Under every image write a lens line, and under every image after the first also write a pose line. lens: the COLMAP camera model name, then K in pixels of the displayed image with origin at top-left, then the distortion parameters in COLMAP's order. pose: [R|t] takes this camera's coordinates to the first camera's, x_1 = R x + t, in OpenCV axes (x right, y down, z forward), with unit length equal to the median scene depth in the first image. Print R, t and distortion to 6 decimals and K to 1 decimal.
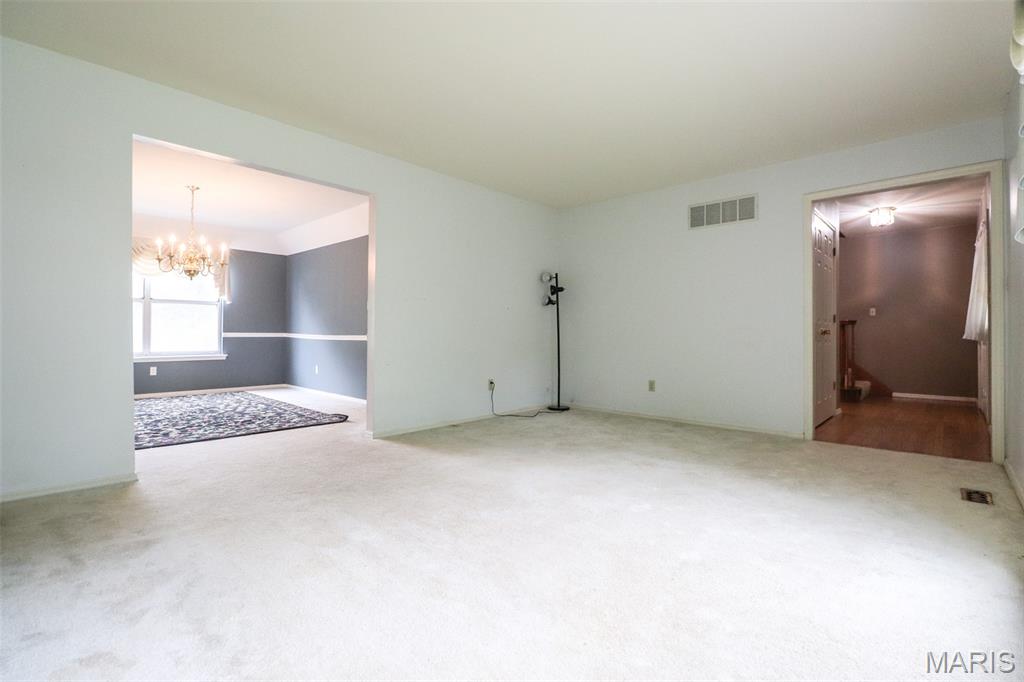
lens RADIAL K [[478.9, 0, 512.2], [0, 478.9, 329.0], [0, 0, 1]] dist [0.000429, -0.010746]
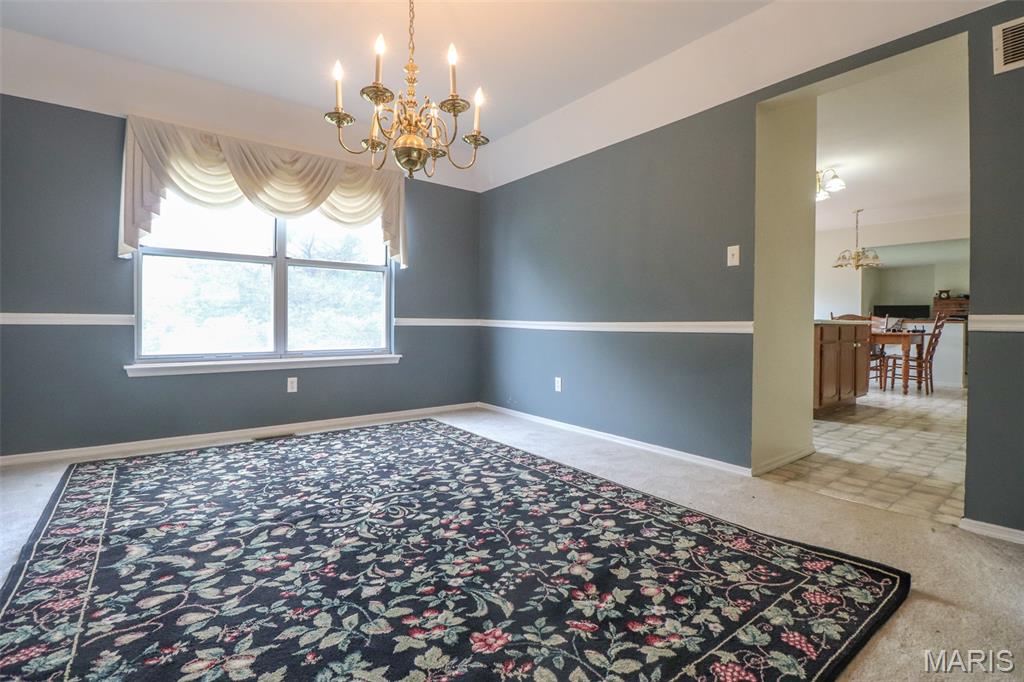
lens RADIAL K [[478.9, 0, 512.2], [0, 478.9, 329.0], [0, 0, 1]] dist [0.000429, -0.010746]
pose [[0.988306, 0.002687, -0.152461, -0.371100], [0.000082, 0.999835, 0.018149, 0.010498], [0.152485, -0.017950, 0.988143, 0.436809]]
